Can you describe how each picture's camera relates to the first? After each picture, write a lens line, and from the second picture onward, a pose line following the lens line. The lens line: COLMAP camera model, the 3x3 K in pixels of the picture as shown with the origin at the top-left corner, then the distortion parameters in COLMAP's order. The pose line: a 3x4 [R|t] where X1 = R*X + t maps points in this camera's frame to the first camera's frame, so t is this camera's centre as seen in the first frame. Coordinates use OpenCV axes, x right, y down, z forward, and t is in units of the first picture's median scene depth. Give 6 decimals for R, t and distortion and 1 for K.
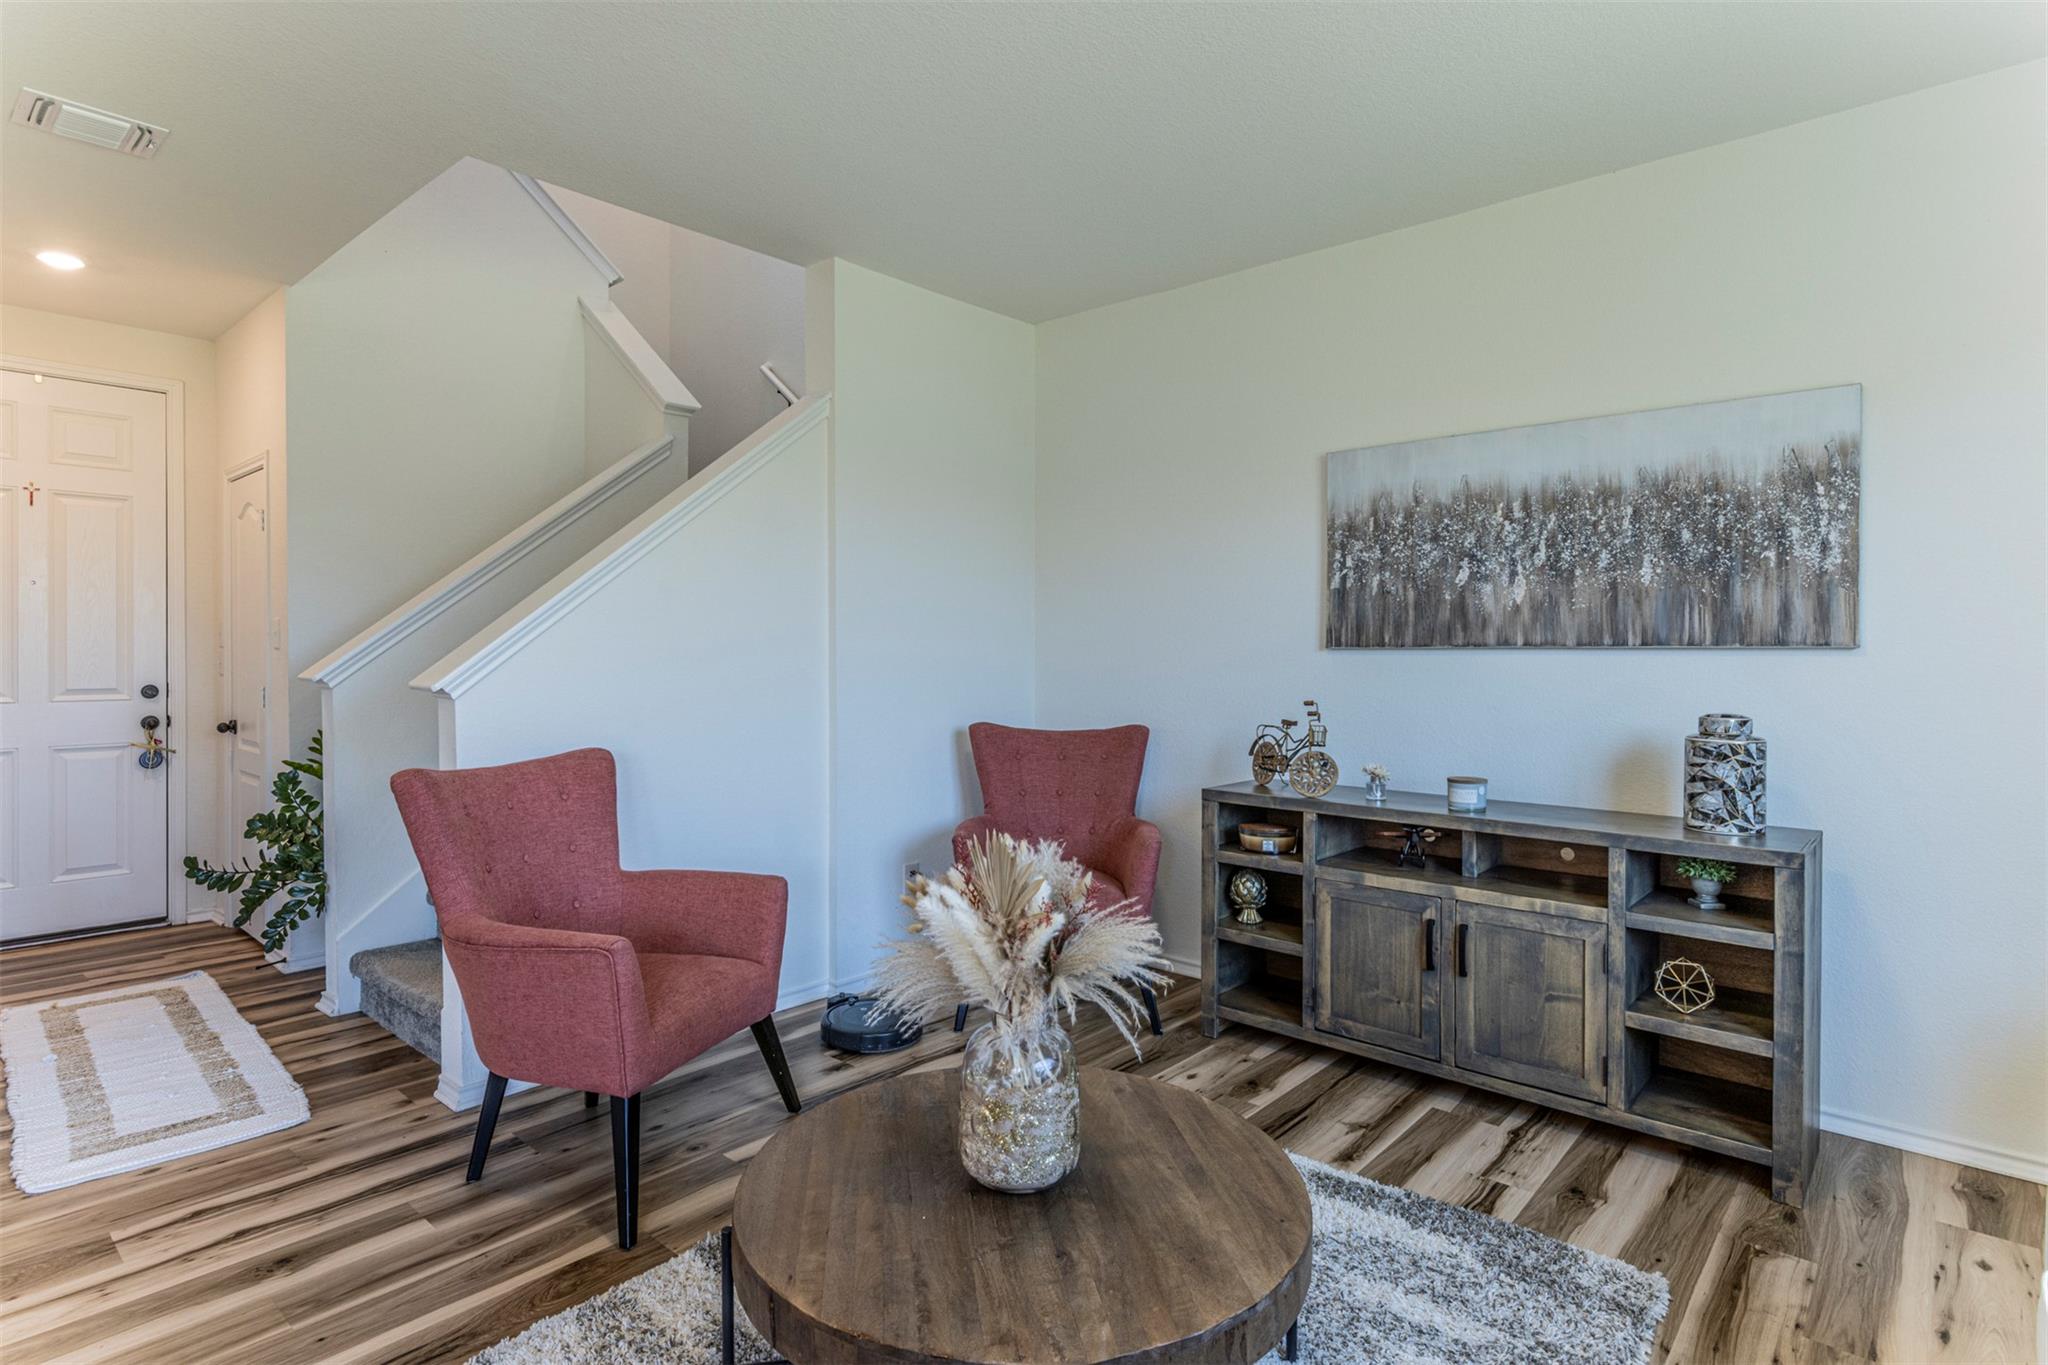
lens RADIAL K [[1059.9, 0, 1025.6], [0, 1059.9, 667.5], [0, 0, 1]] dist [-0.007471, 0.000428]
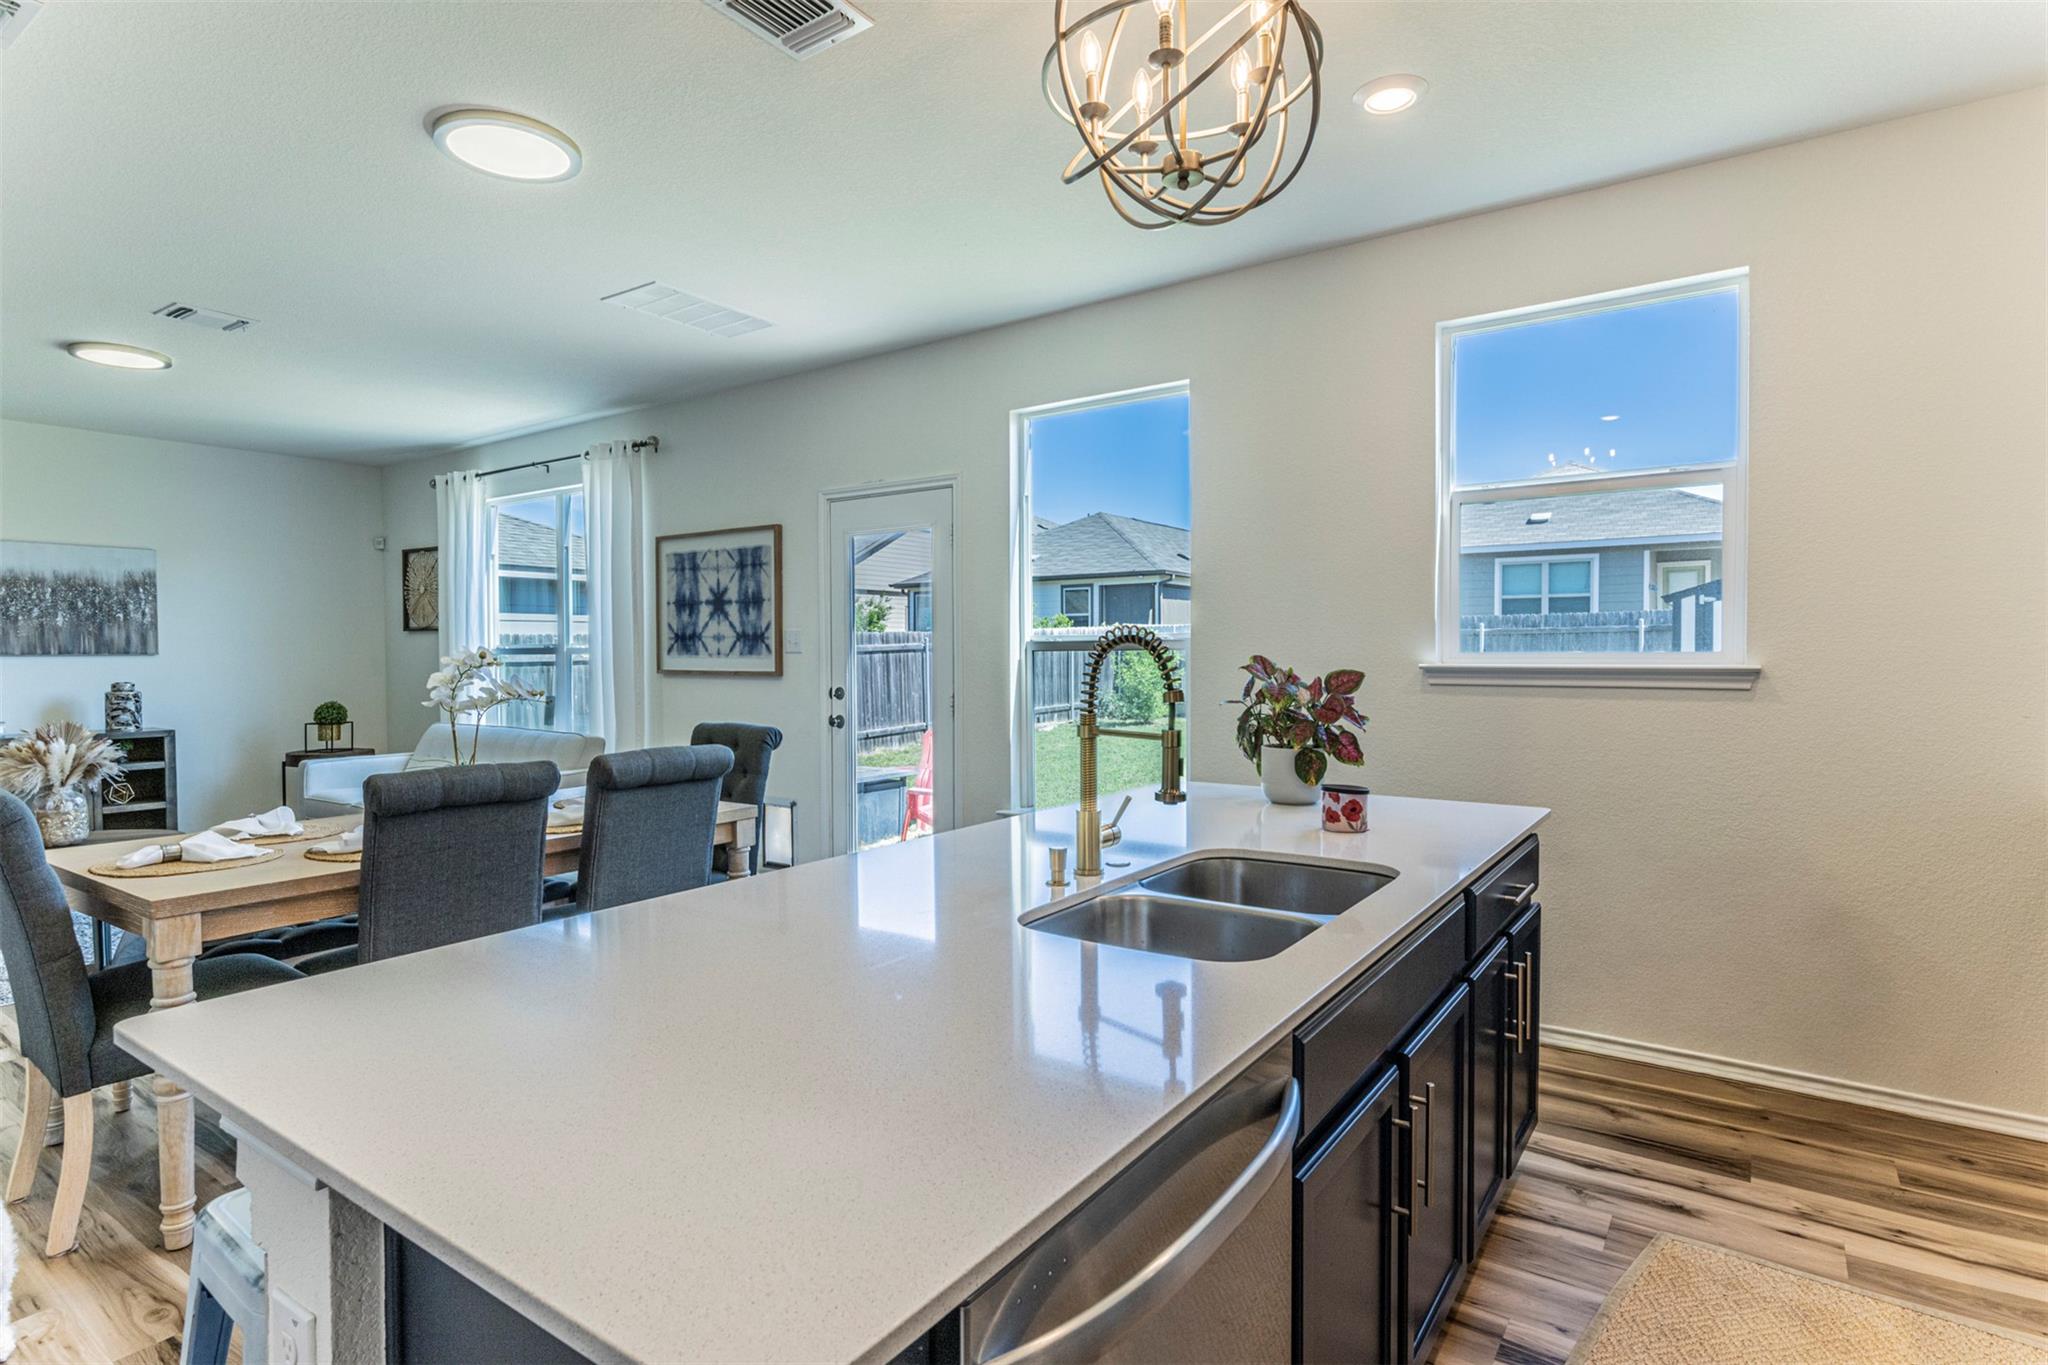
lens RADIAL K [[1059.9, 0, 1046.9], [0, 1059.9, 654.7], [0, 0, 1]] dist [-0.007471, 0.000428]
pose [[-0.121013, -0.007445, 0.992623, -1.865700], [0.016500, 0.999819, 0.009510, -0.007159], [-0.992514, 0.017529, -0.120869, -0.762684]]
